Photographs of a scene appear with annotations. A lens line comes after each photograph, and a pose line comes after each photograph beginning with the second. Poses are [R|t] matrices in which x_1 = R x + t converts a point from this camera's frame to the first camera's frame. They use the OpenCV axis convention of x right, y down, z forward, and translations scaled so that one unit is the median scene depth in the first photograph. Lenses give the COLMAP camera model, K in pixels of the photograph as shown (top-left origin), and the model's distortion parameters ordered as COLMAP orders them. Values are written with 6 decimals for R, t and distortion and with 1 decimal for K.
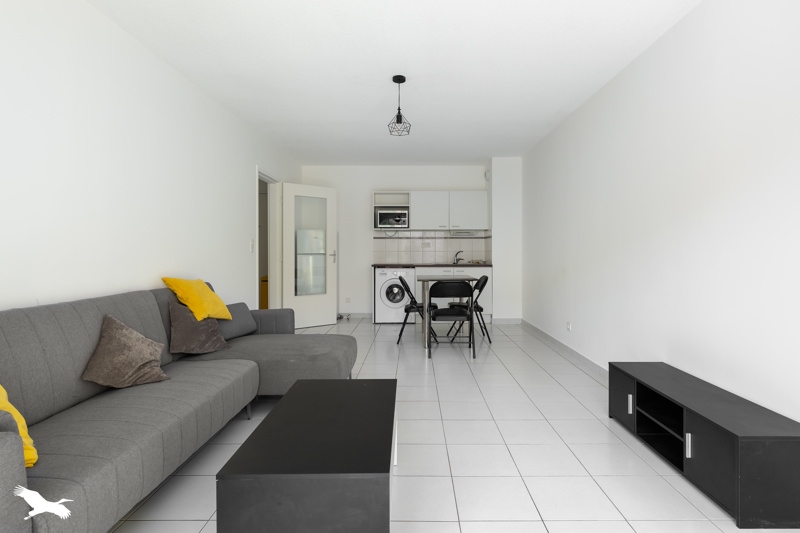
lens RADIAL K [[394.7, 0, 400.0], [0, 394.7, 266.5], [0, 0, 1]] dist [0.000612, 0.000005]
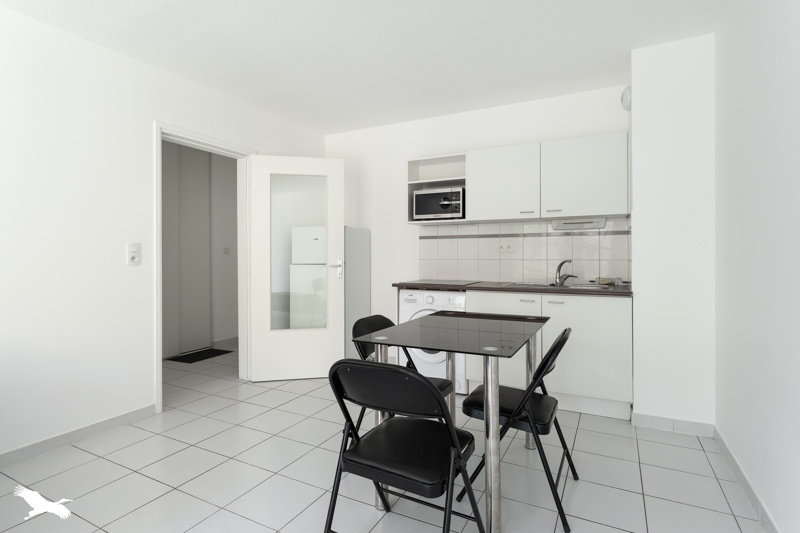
lens RADIAL K [[403.0, 0, 400.0], [0, 403.0, 266.5], [0, 0, 1]] dist [-0.000113, -0.000037]
pose [[0.896871, 0.012629, -0.442111, 0.192430], [-0.016860, 0.999842, -0.005641, -0.025699], [0.441970, 0.012513, 0.896942, 0.456887]]
